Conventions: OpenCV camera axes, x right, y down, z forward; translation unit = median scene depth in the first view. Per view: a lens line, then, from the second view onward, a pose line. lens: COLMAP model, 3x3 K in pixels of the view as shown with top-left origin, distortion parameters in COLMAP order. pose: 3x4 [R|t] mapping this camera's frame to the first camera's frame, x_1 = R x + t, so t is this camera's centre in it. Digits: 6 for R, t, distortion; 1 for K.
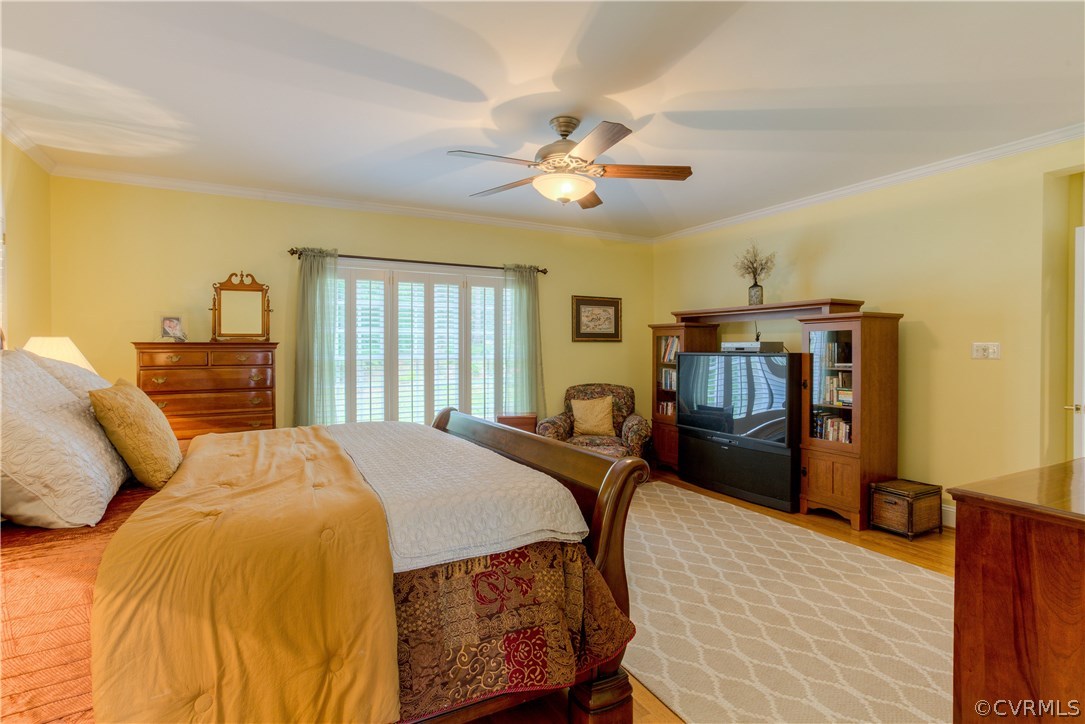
lens RADIAL K [[532.1, 0, 542.2], [0, 532.1, 356.9], [0, 0, 1]] dist [-0.002772, 0.000286]
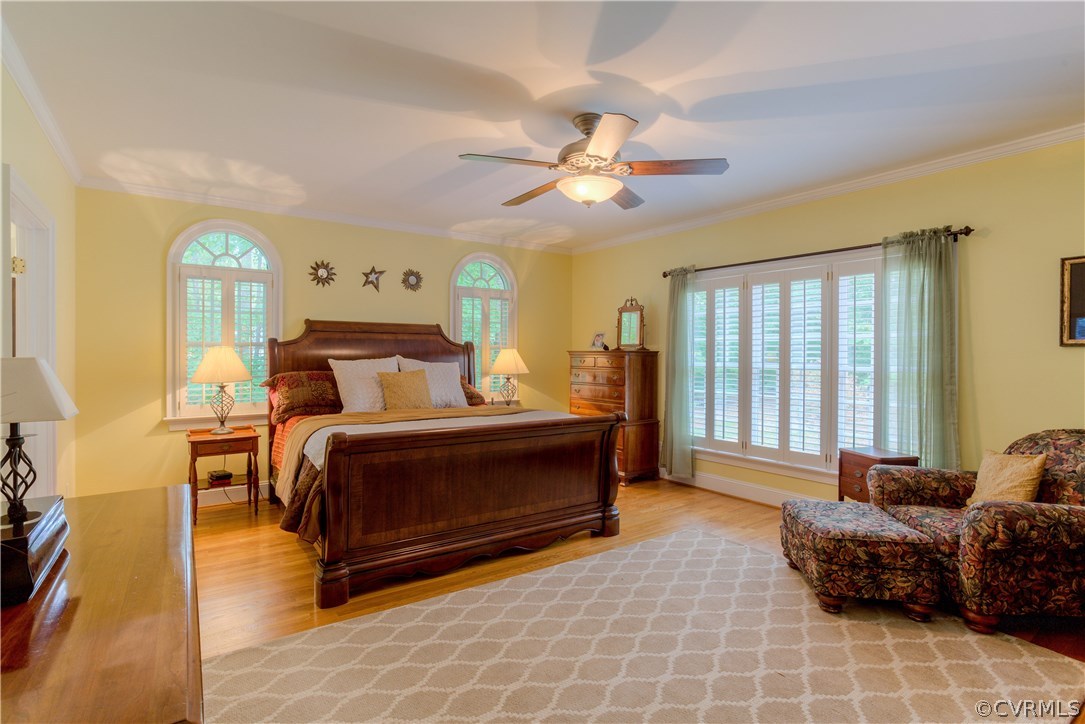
lens RADIAL K [[532.1, 0, 542.2], [0, 532.1, 356.9], [0, 0, 1]] dist [-0.002772, 0.000286]
pose [[0.129996, 0.017540, -0.991359, 0.665255], [-0.014954, 0.999764, 0.015728, -0.025769], [0.991402, 0.012780, 0.130228, 0.552698]]
